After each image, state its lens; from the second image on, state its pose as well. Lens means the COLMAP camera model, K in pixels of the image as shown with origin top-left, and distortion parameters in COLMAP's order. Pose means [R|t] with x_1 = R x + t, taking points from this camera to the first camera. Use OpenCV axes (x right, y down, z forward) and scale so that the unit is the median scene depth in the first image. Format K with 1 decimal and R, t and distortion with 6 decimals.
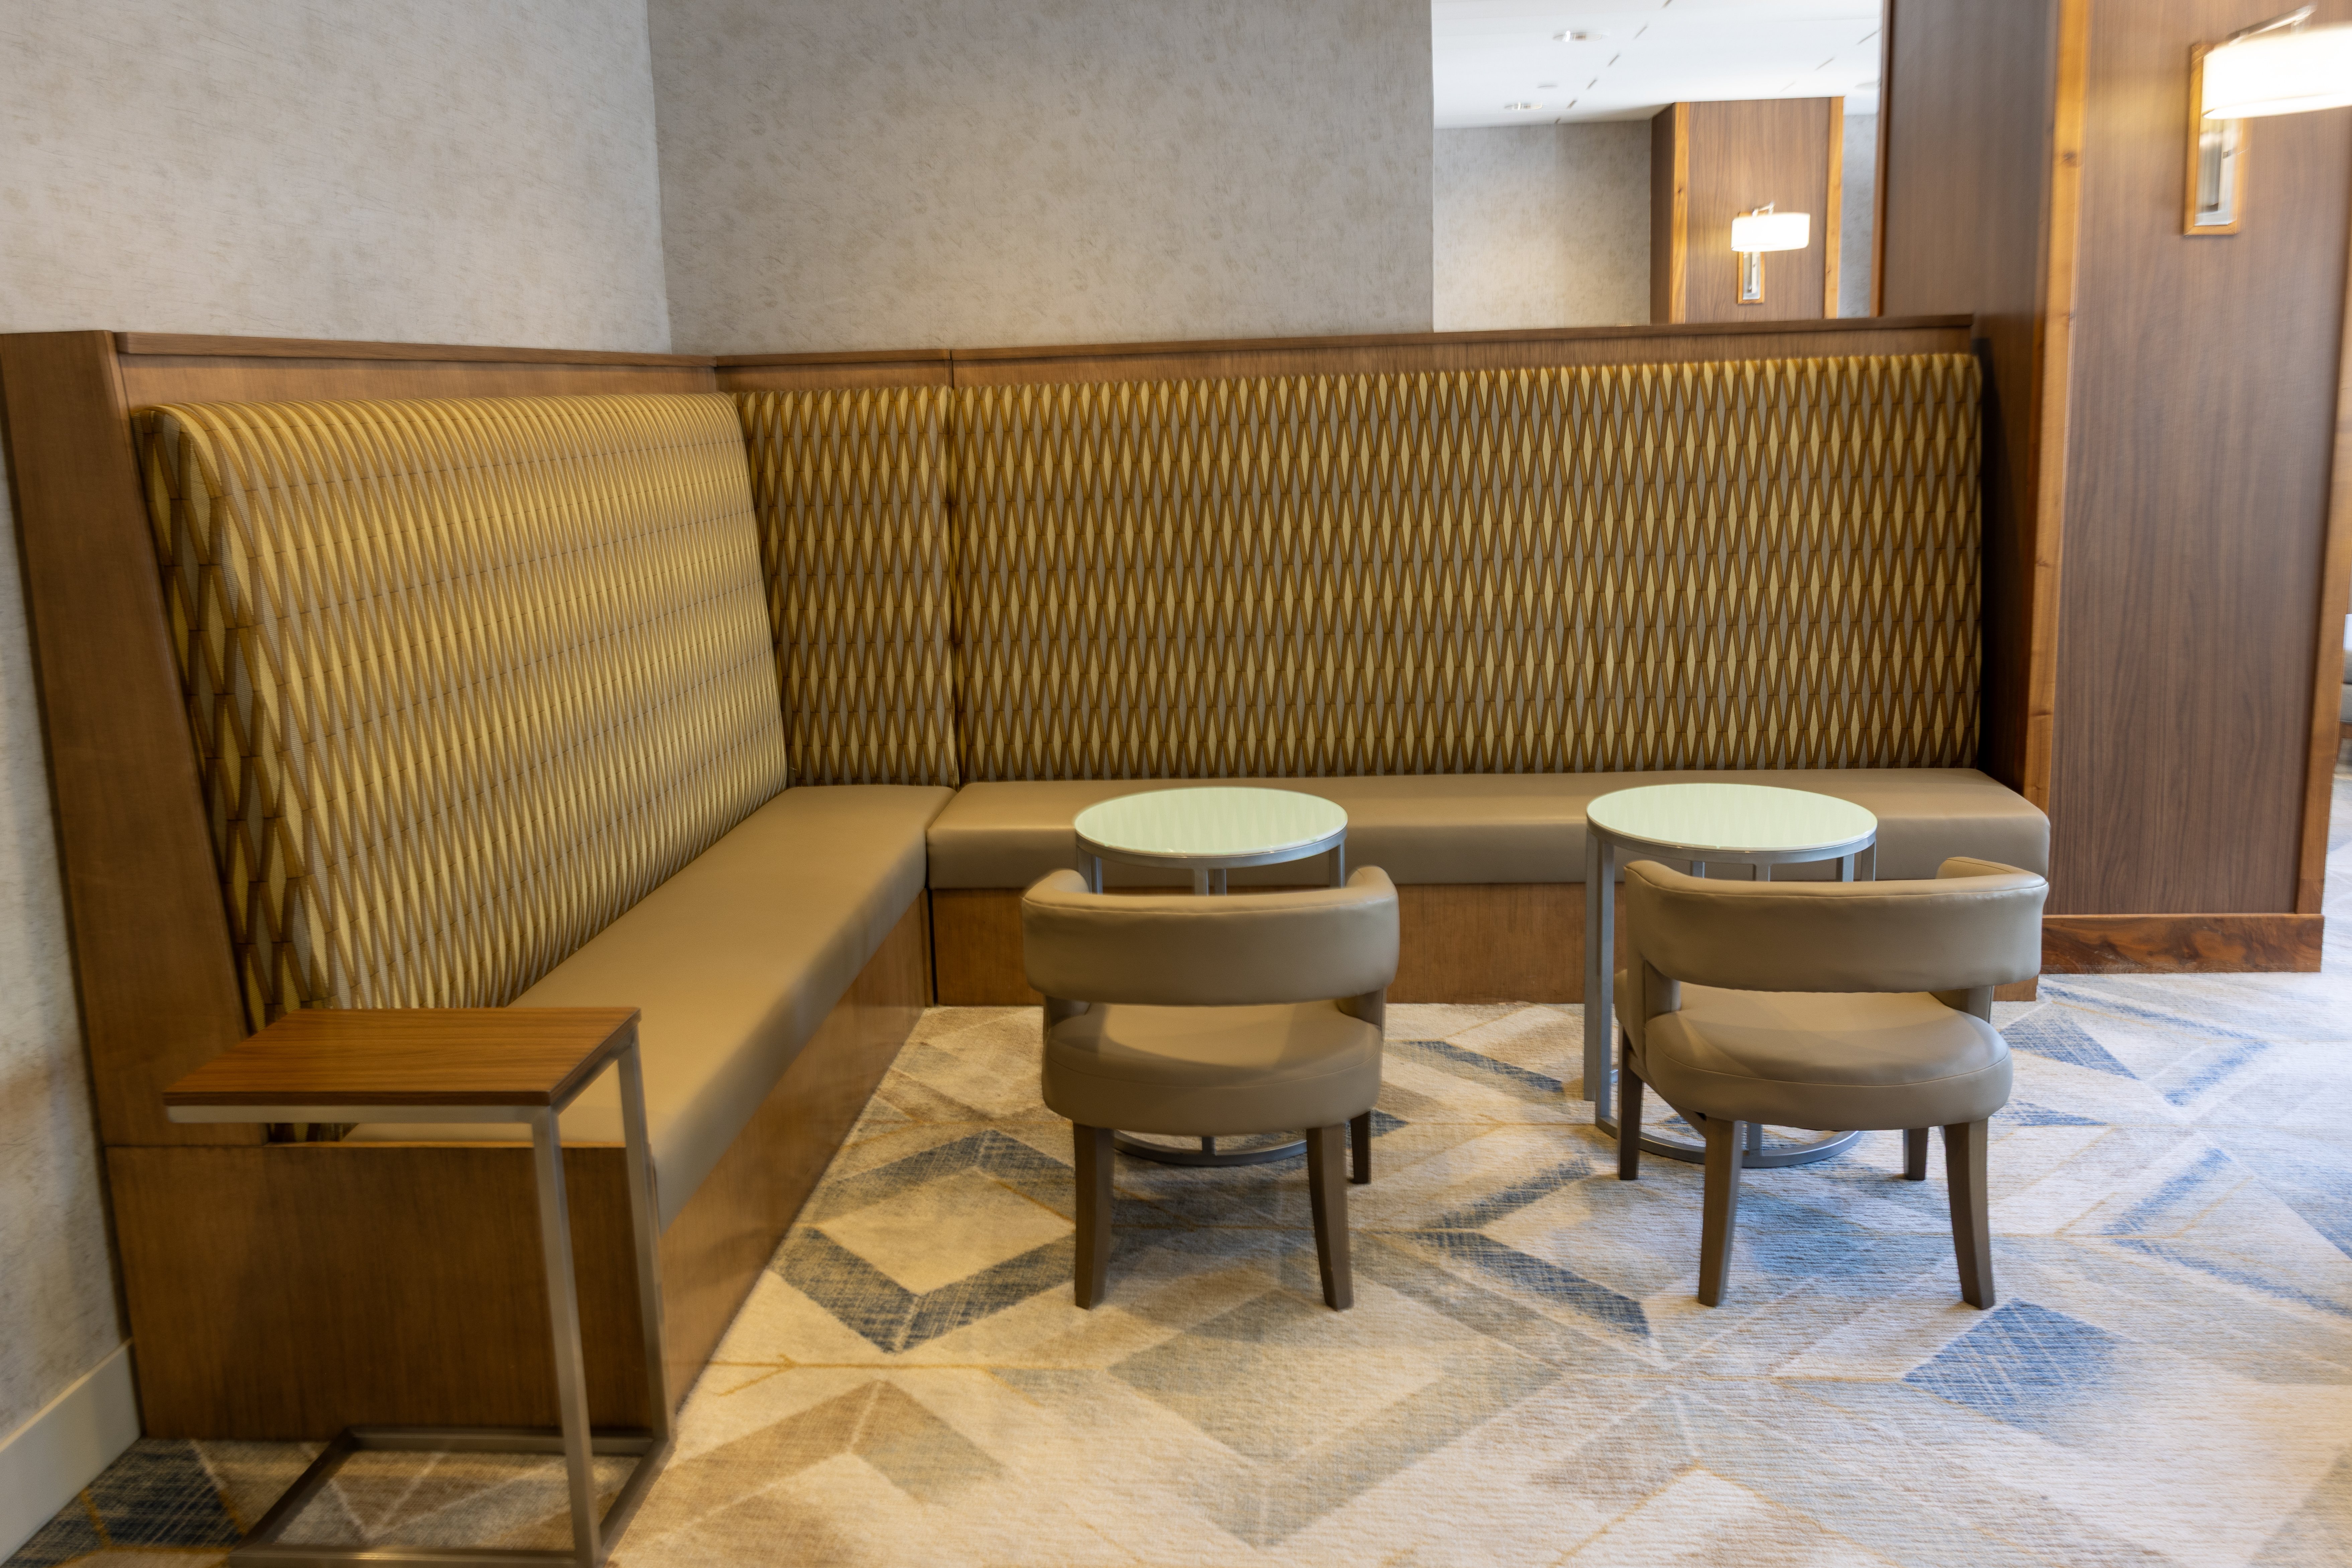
lens RADIAL K [[1920.5, 0, 1170.7], [0, 1920.5, 778.1], [0, 0, 1]] dist [-0.002240, 0.007861]
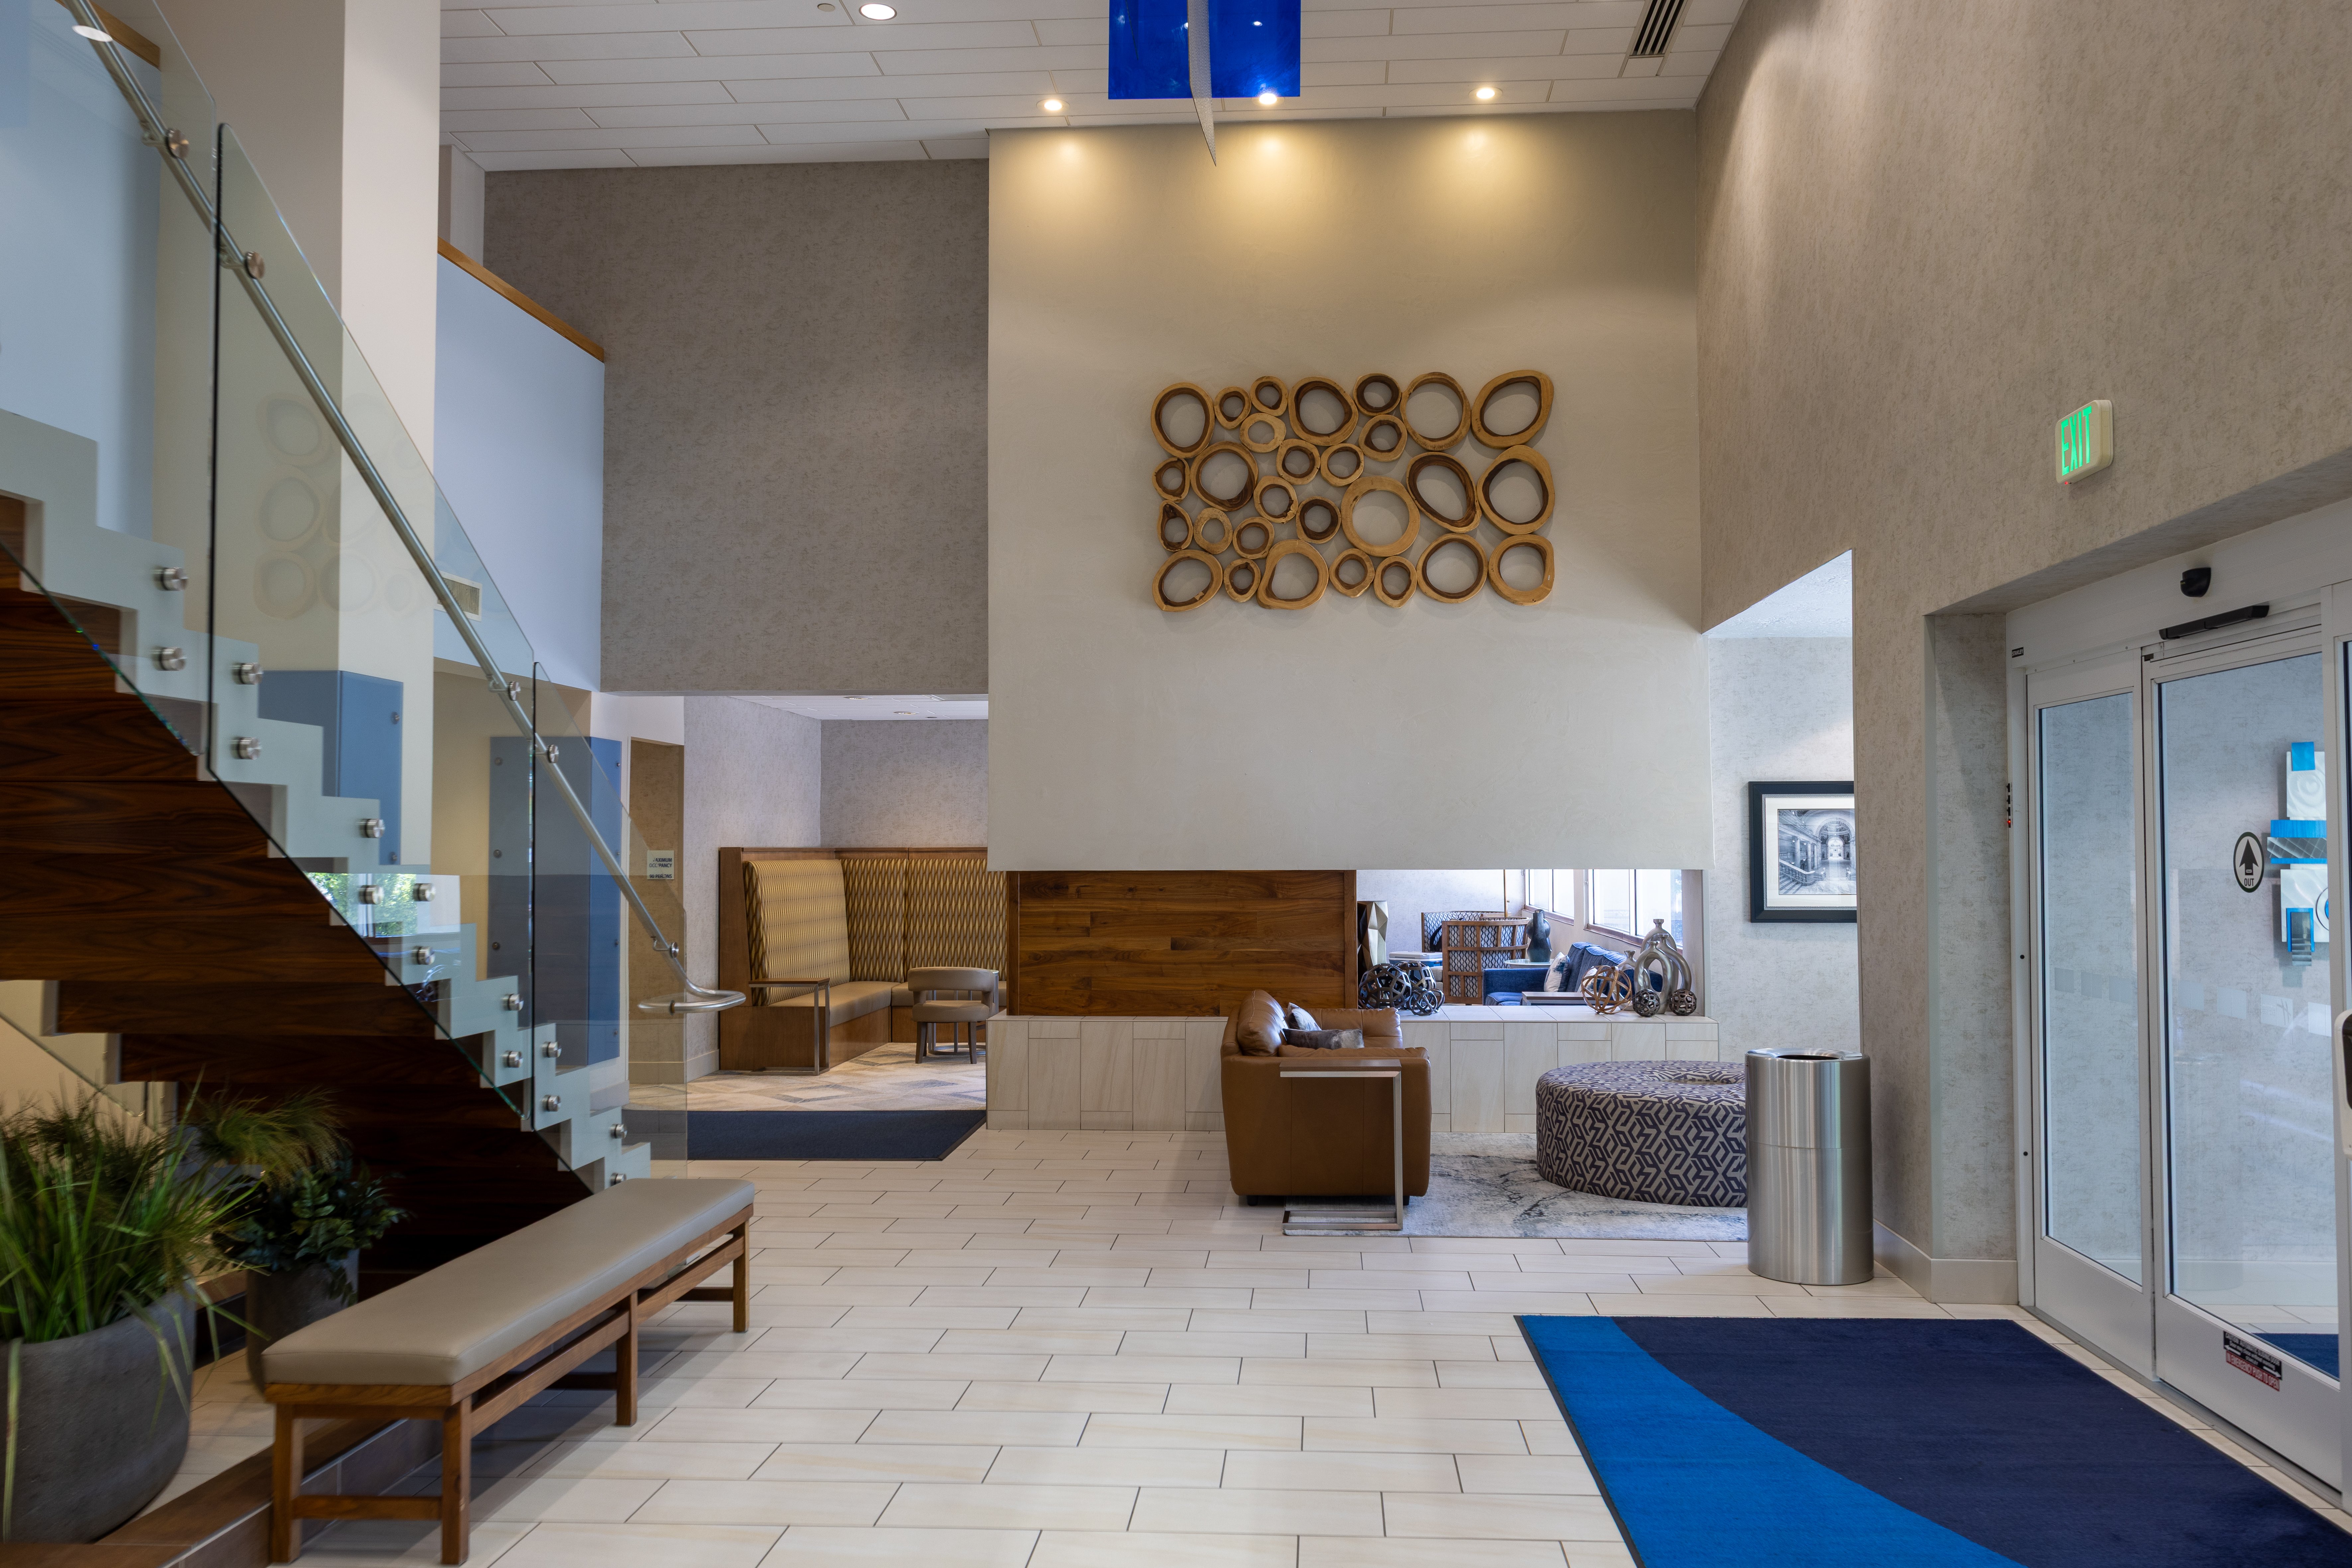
lens RADIAL K [[1920.5, 0, 1172.6], [0, 1920.5, 790.5], [0, 0, 1]] dist [-0.002240, 0.007861]
pose [[0.999681, 0.025060, -0.002993, 0.341932], [-0.025073, 0.972546, -0.231355, 0.425598], [-0.002887, 0.231357, 0.972865, -2.199204]]
